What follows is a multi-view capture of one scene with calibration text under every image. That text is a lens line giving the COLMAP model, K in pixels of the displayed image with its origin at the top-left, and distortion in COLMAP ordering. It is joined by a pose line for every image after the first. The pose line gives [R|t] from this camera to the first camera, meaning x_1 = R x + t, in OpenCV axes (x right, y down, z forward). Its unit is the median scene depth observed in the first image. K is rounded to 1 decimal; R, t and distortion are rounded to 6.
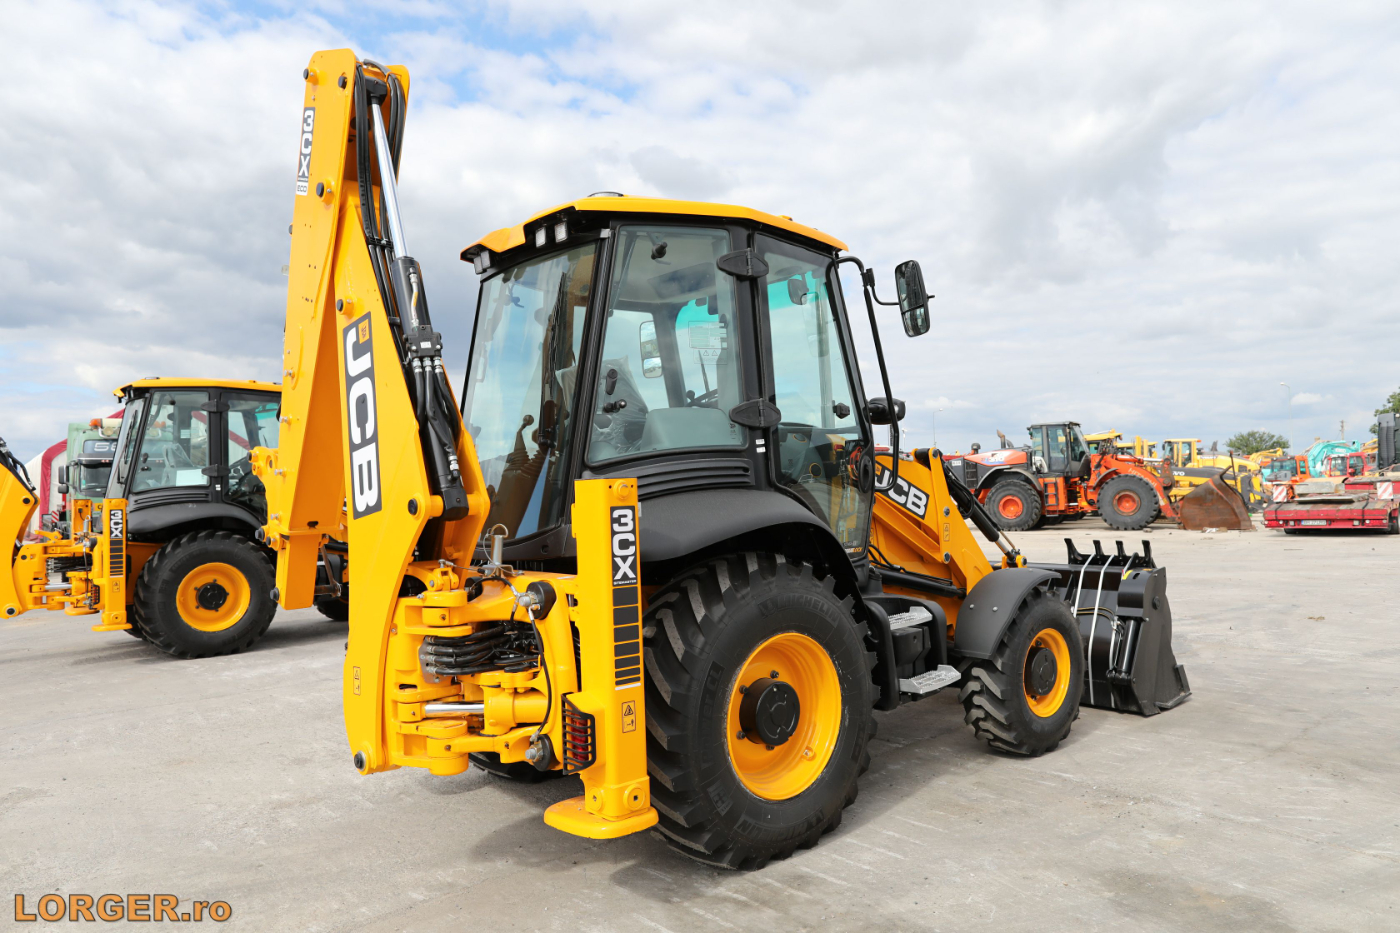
lens RADIAL K [[940.2, 0, 697.8], [0, 940.2, 462.2], [0, 0, 1]] dist [-0.002599, 0.005127]
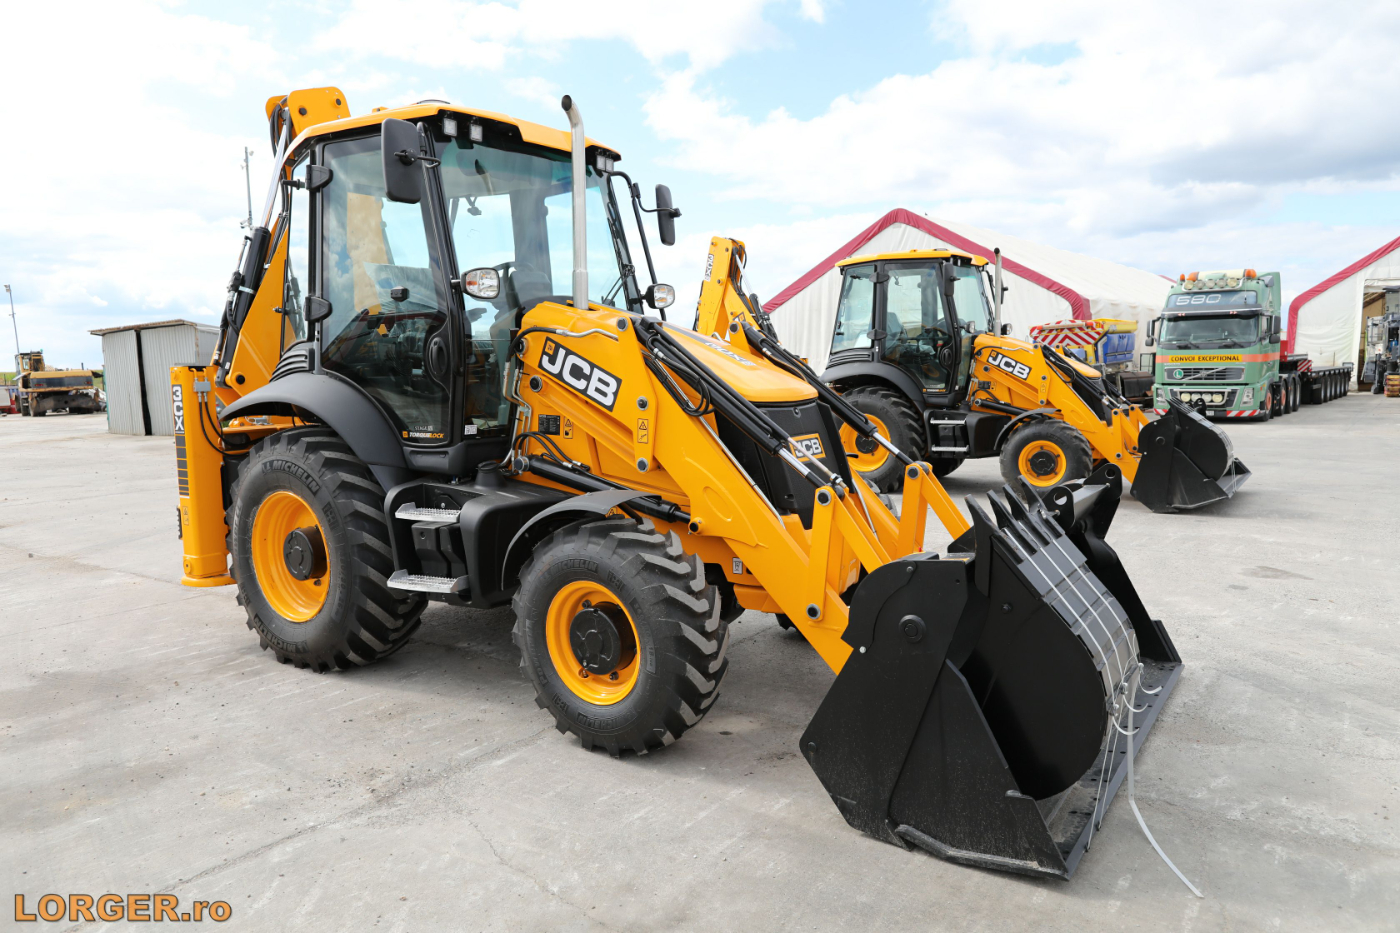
lens RADIAL K [[940.2, 0, 697.8], [0, 940.2, 462.2], [0, 0, 1]] dist [-0.002599, 0.005127]
pose [[0.243901, 0.117340, -0.962675, 1.009099], [0.043189, 0.990354, 0.131656, 0.003923], [0.968838, -0.073688, 0.236481, 0.889757]]
